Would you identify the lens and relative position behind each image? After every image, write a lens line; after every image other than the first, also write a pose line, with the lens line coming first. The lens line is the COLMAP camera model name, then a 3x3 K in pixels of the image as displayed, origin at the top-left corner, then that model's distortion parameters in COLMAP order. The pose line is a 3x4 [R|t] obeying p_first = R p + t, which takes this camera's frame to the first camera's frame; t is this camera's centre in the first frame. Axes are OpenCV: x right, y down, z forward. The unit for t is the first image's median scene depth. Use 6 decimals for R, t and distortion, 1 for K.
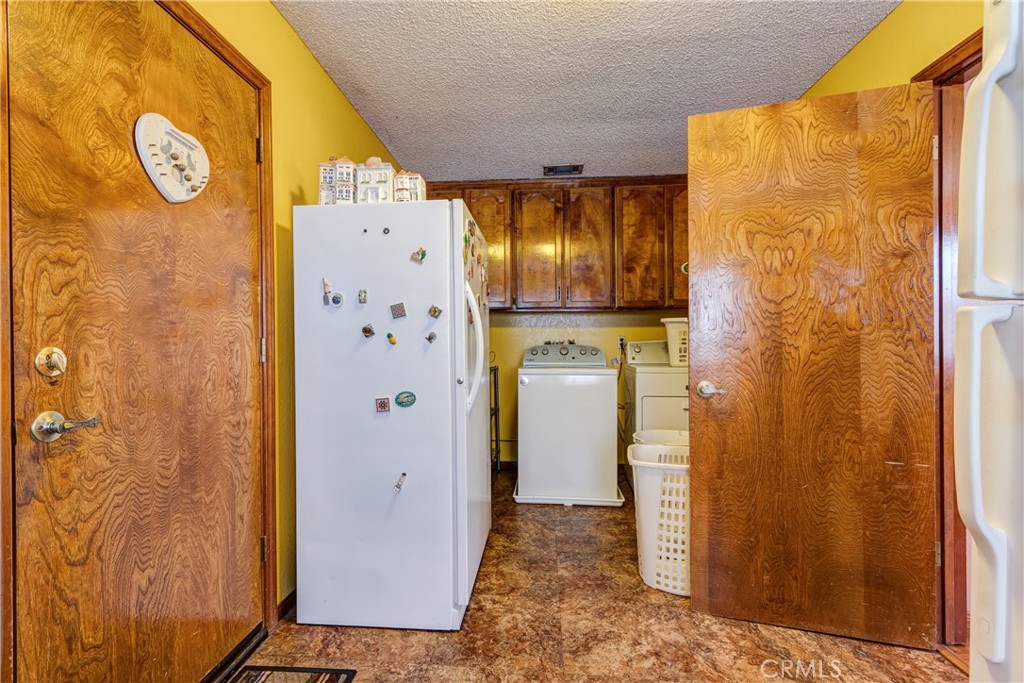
lens RADIAL K [[467.0, 0, 501.4], [0, 467.0, 344.5], [0, 0, 1]] dist [0.013889, -0.000447]
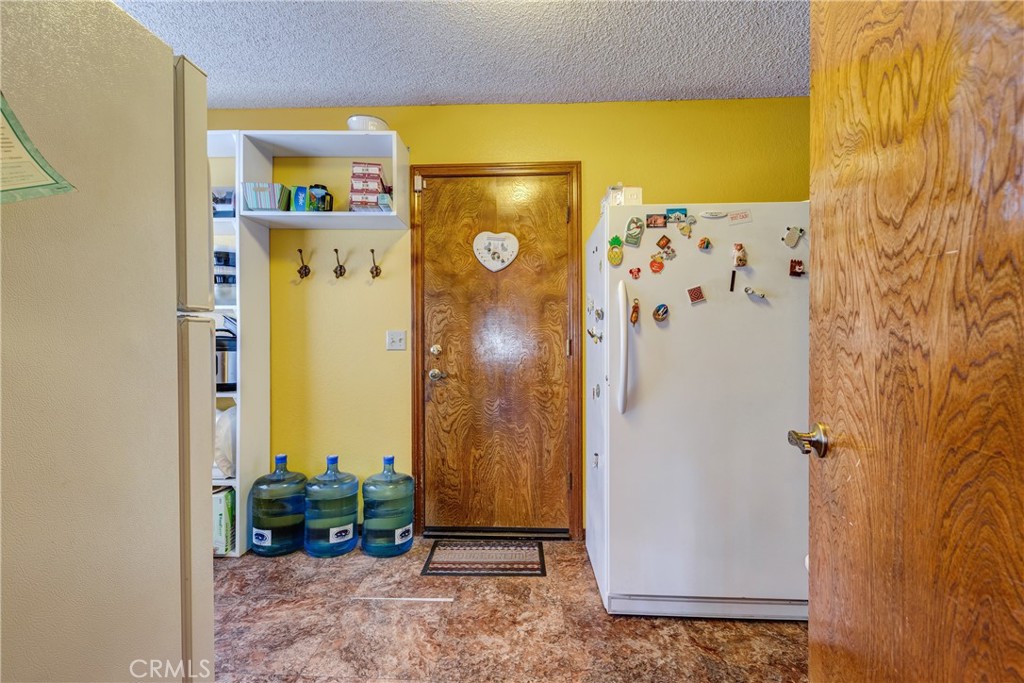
lens RADIAL K [[467.0, 0, 501.1], [0, 467.0, 345.0], [0, 0, 1]] dist [0.013889, -0.000447]
pose [[0.044016, 0.003225, -0.999026, 1.046712], [0.001061, 0.999994, 0.003274, -0.000896], [0.999030, -0.001204, 0.044012, 0.782371]]
